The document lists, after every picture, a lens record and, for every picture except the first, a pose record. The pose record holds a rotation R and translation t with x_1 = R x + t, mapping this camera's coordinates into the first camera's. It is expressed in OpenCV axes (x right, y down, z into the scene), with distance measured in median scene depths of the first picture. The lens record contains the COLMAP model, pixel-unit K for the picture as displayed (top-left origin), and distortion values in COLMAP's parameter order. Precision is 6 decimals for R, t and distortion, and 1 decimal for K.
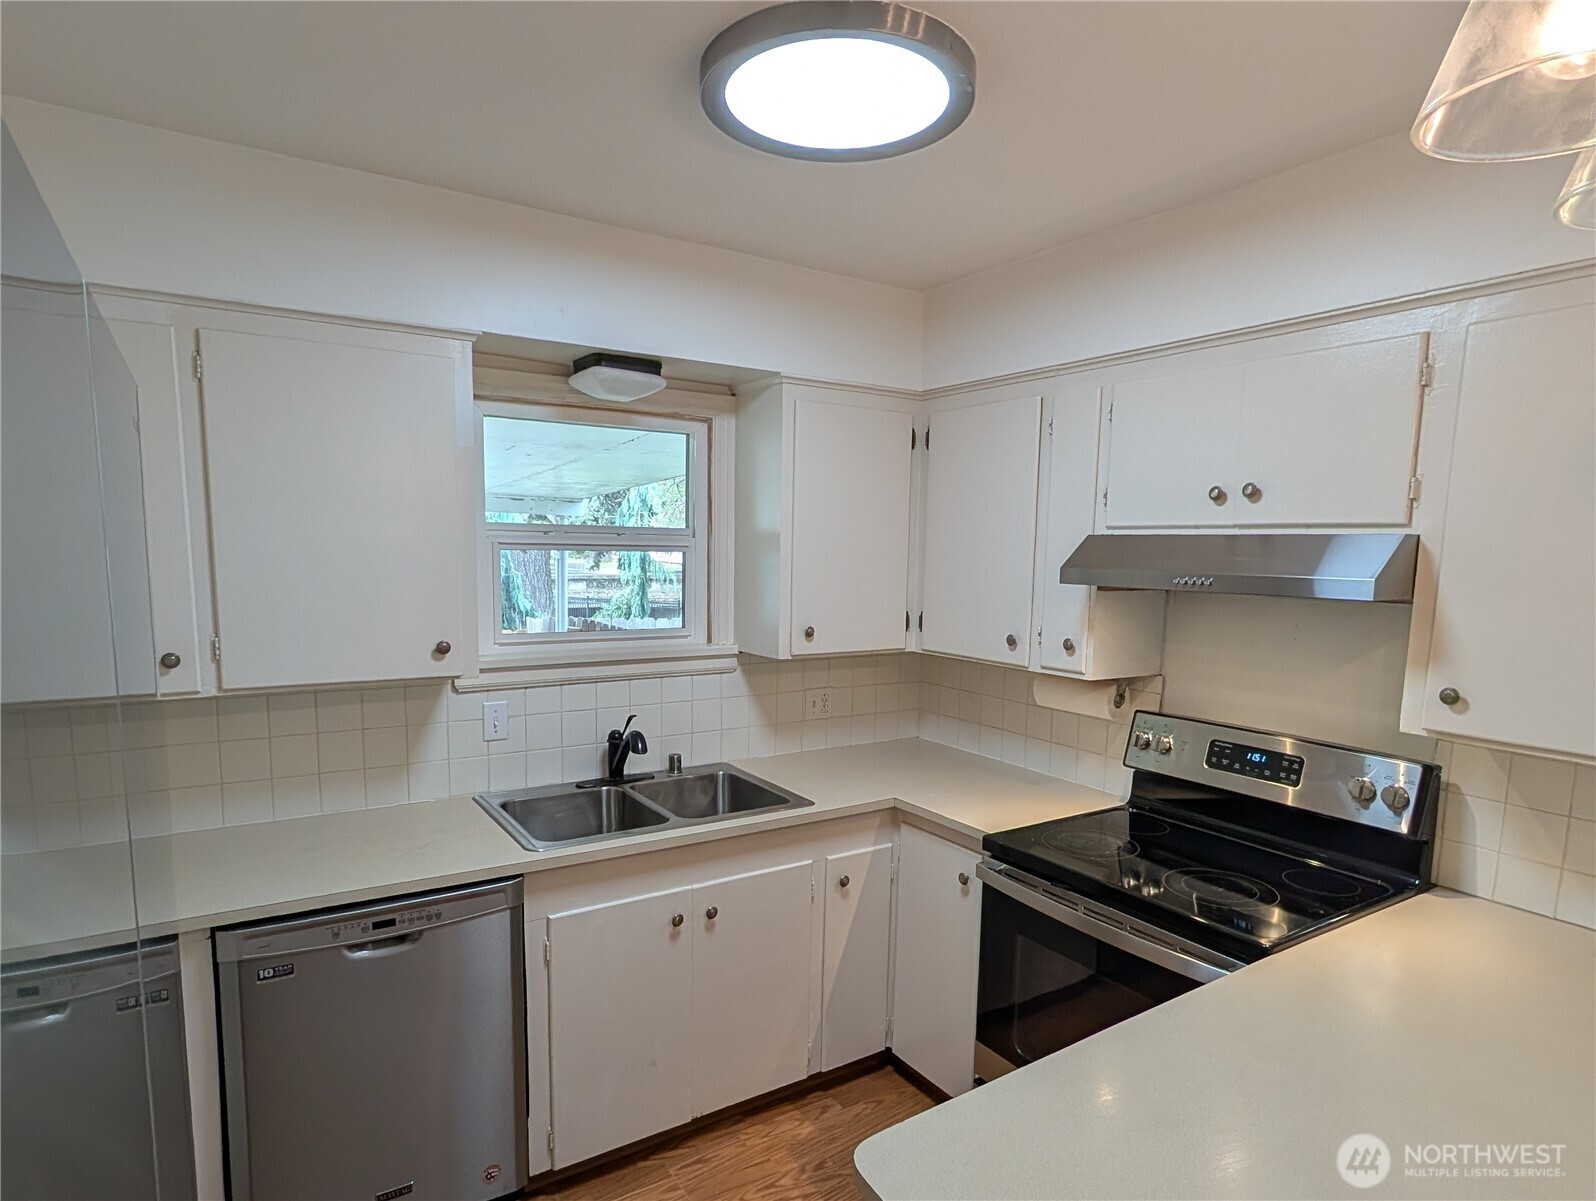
lens RADIAL K [[910.3, 0, 794.2], [0, 910.3, 659.6], [0, 0, 1]] dist [0.001571, 0.000829]
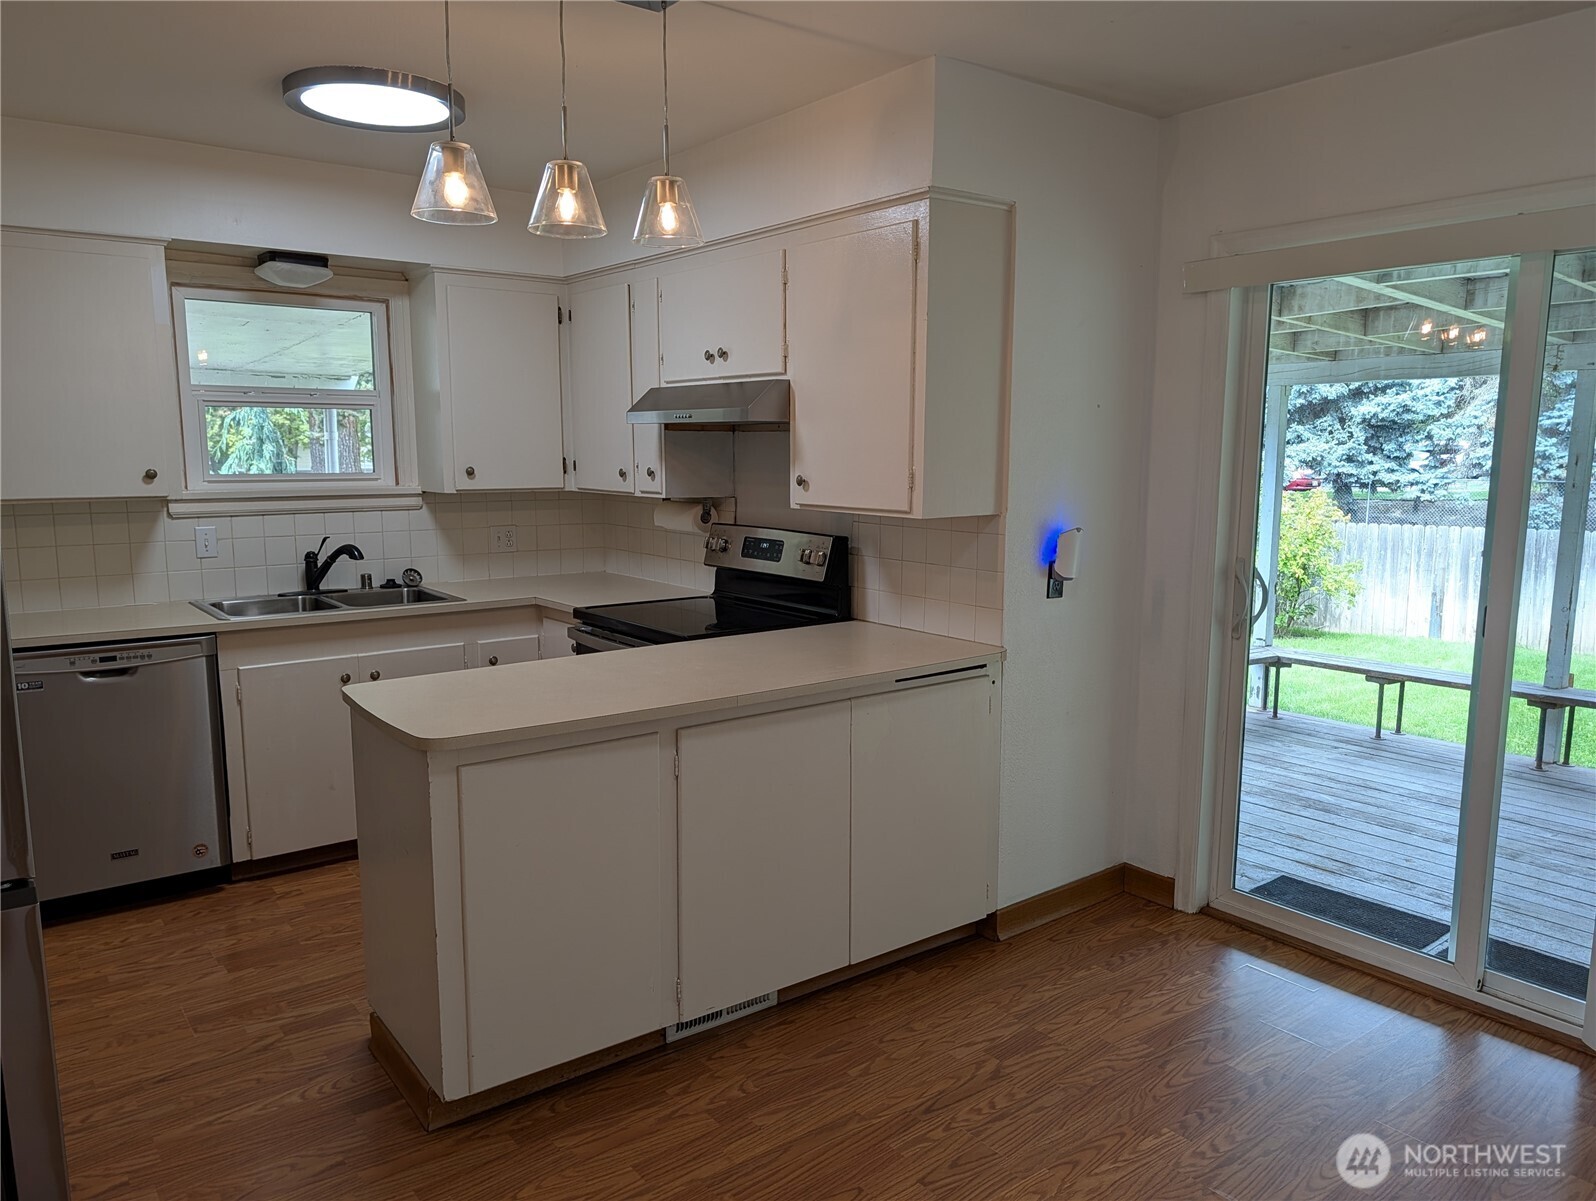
lens RADIAL K [[1147.1, 0, 802.2], [0, 1147.1, 611.1], [0, 0, 1]] dist [0.018610, -0.000093]
pose [[0.996480, -0.026661, 0.079484, 0.366381], [0.025012, 0.999452, 0.021671, 0.149473], [-0.080018, -0.019607, 0.996601, -0.663392]]
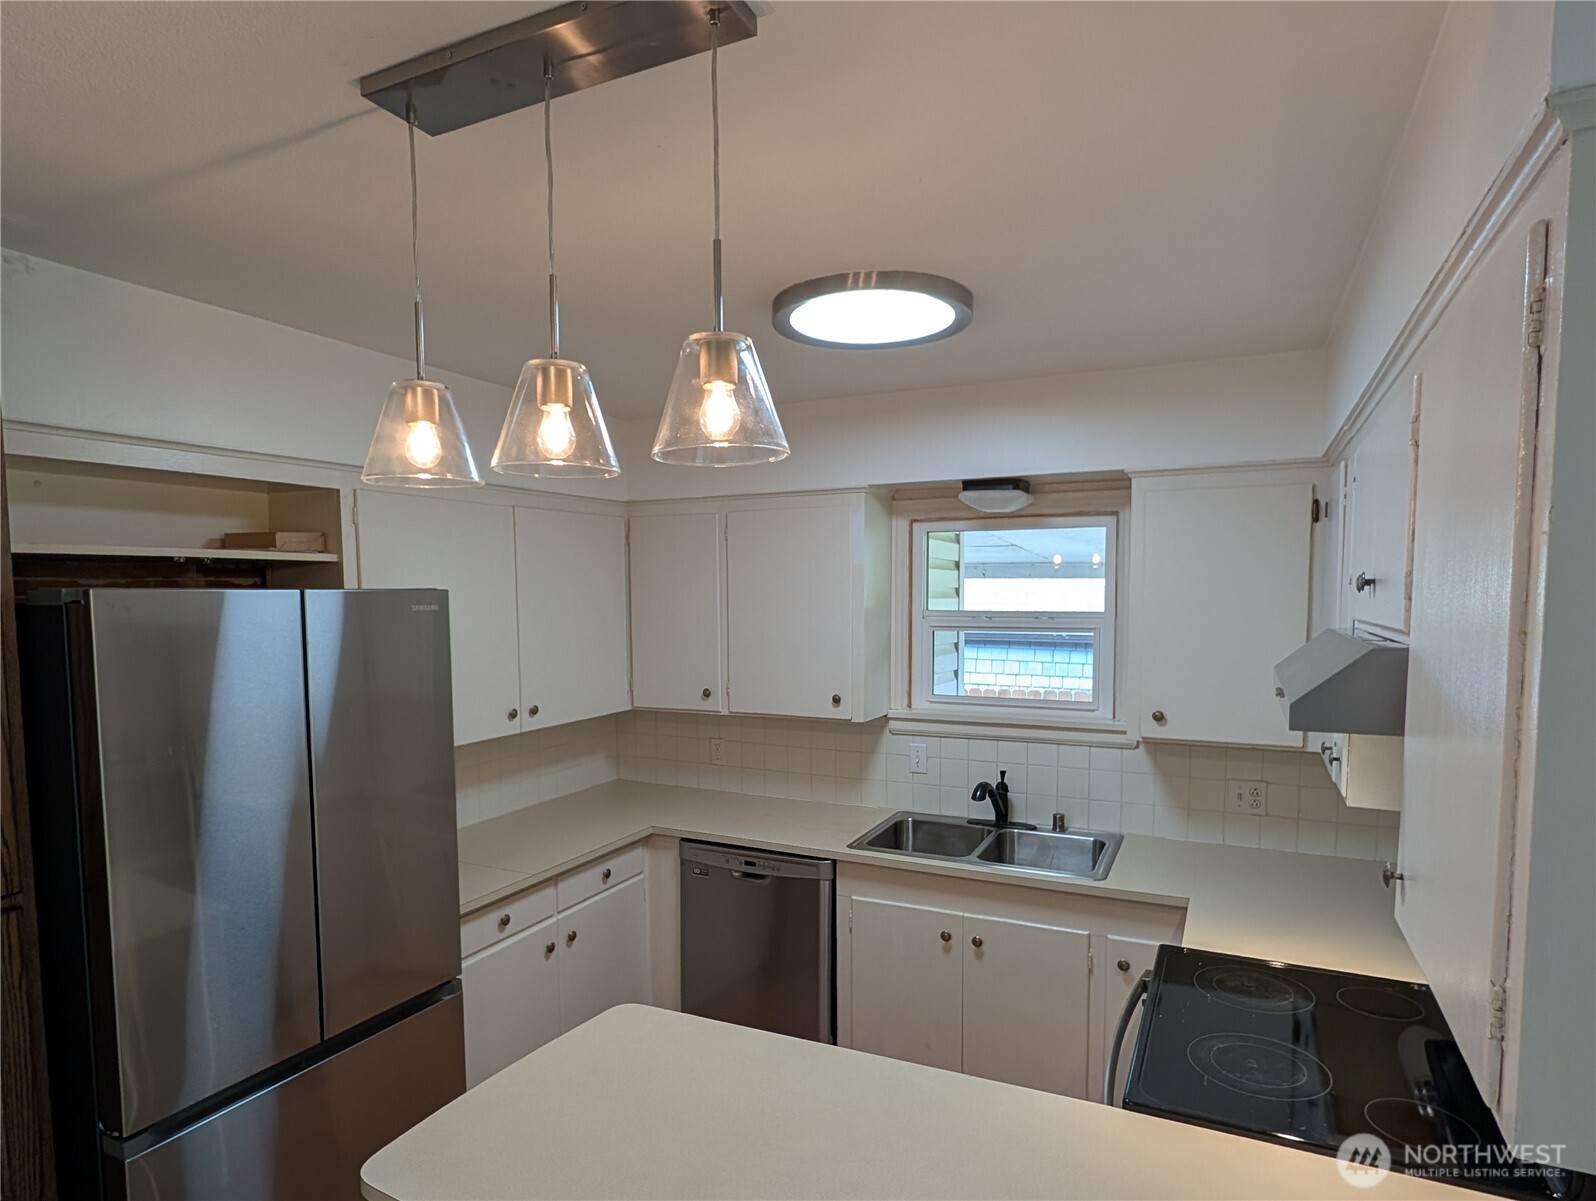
lens RADIAL K [[910.3, 0, 794.2], [0, 910.3, 659.6], [0, 0, 1]] dist [0.001571, 0.000829]
pose [[0.517486, 0.043558, -0.854582, 0.712300], [-0.094534, 0.995500, -0.006503, -0.051421], [0.850454, 0.084152, 0.519275, 0.140444]]
